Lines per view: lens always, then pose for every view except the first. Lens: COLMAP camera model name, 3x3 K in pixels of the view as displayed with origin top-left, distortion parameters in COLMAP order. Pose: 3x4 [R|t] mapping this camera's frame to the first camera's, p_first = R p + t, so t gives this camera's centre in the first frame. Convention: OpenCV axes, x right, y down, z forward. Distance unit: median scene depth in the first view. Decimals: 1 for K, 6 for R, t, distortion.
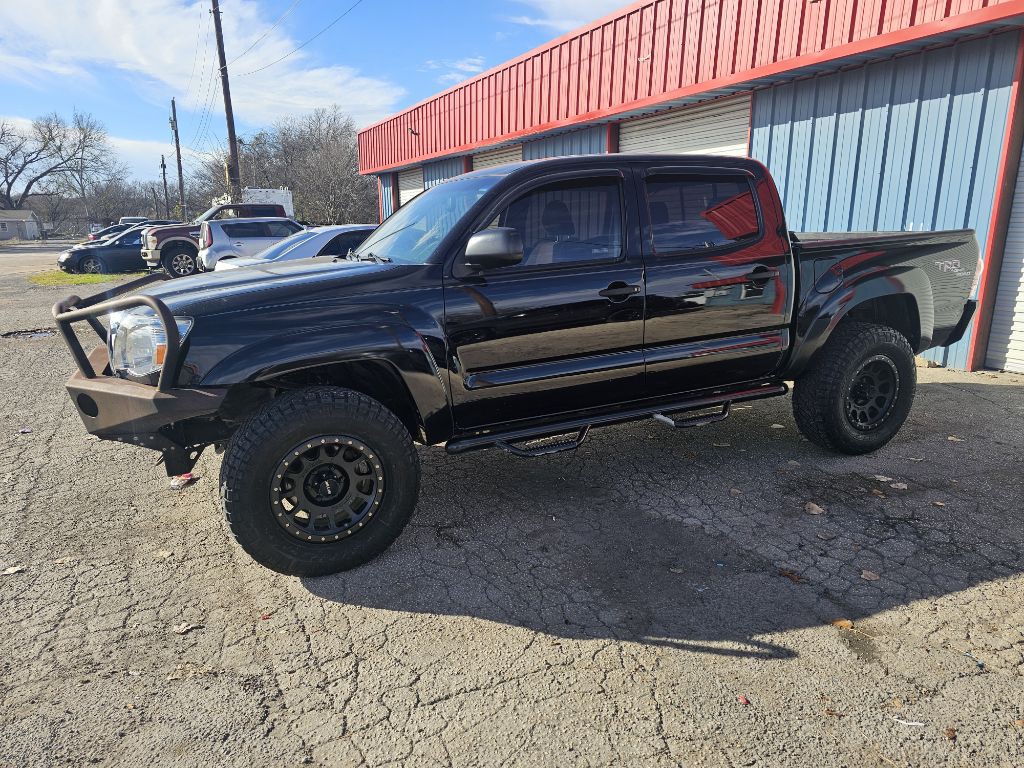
lens RADIAL K [[660.8, 0, 540.0], [0, 660.8, 391.5], [0, 0, 1]] dist [0.047819, -0.029419]
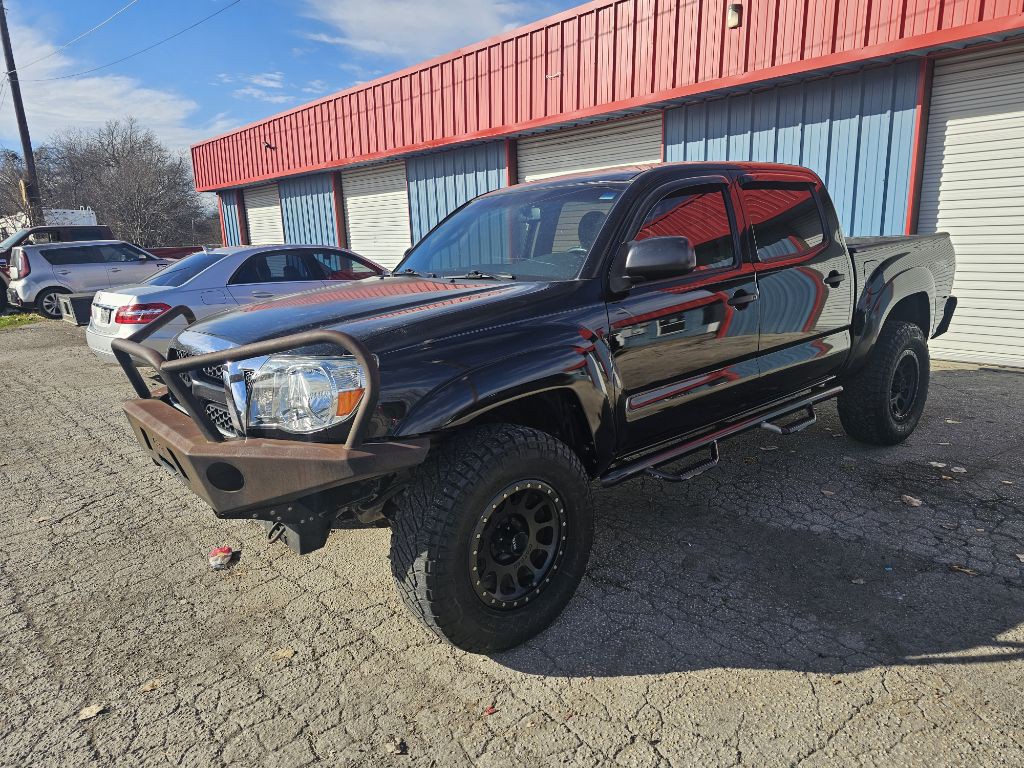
lens RADIAL K [[655.1, 0, 512.0], [0, 655.1, 384.0], [0, 0, 1]] dist [0.057272, -0.043082]
pose [[0.966970, -0.075990, 0.243298, -0.376858], [0.084429, 0.996130, -0.024436, -0.027914], [-0.240500, 0.044170, 0.969644, 0.126326]]
